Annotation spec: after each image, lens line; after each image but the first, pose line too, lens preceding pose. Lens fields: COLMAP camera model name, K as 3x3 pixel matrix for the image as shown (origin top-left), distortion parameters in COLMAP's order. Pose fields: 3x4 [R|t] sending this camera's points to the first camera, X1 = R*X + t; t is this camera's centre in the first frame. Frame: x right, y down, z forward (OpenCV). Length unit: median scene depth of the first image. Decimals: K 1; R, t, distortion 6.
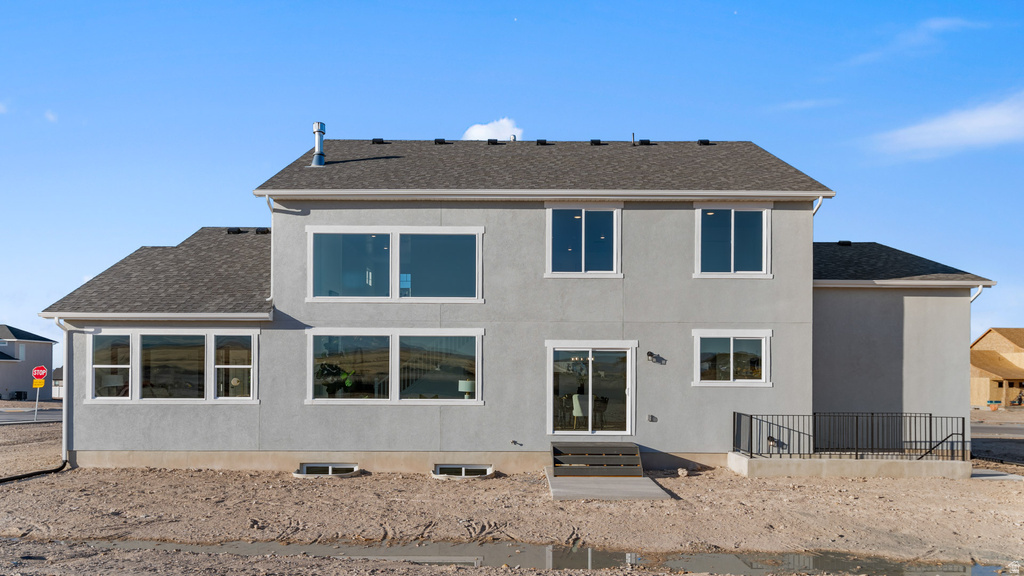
lens RADIAL K [[738.9, 0, 513.1], [0, 738.9, 279.7], [0, 0, 1]] dist [0.004325, 0.006595]
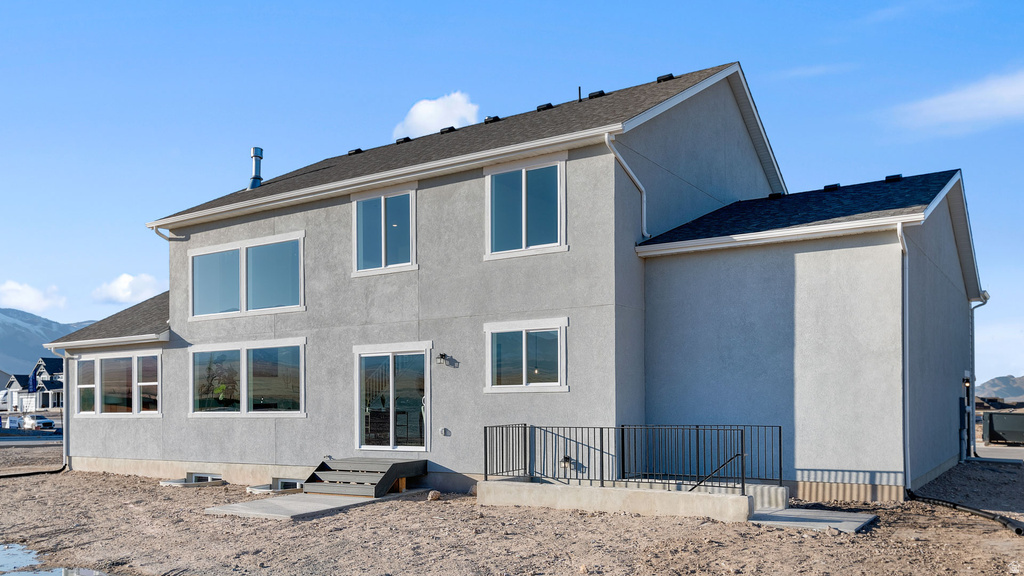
lens RADIAL K [[811.3, 0, 512.5], [0, 811.3, 296.3], [0, 0, 1]] dist [0.005517, -0.016896]
pose [[0.848061, -0.083039, -0.523352, 0.736716], [0.084696, 0.996189, -0.020819, 0.058301], [0.523086, -0.026670, 0.851863, 0.252286]]
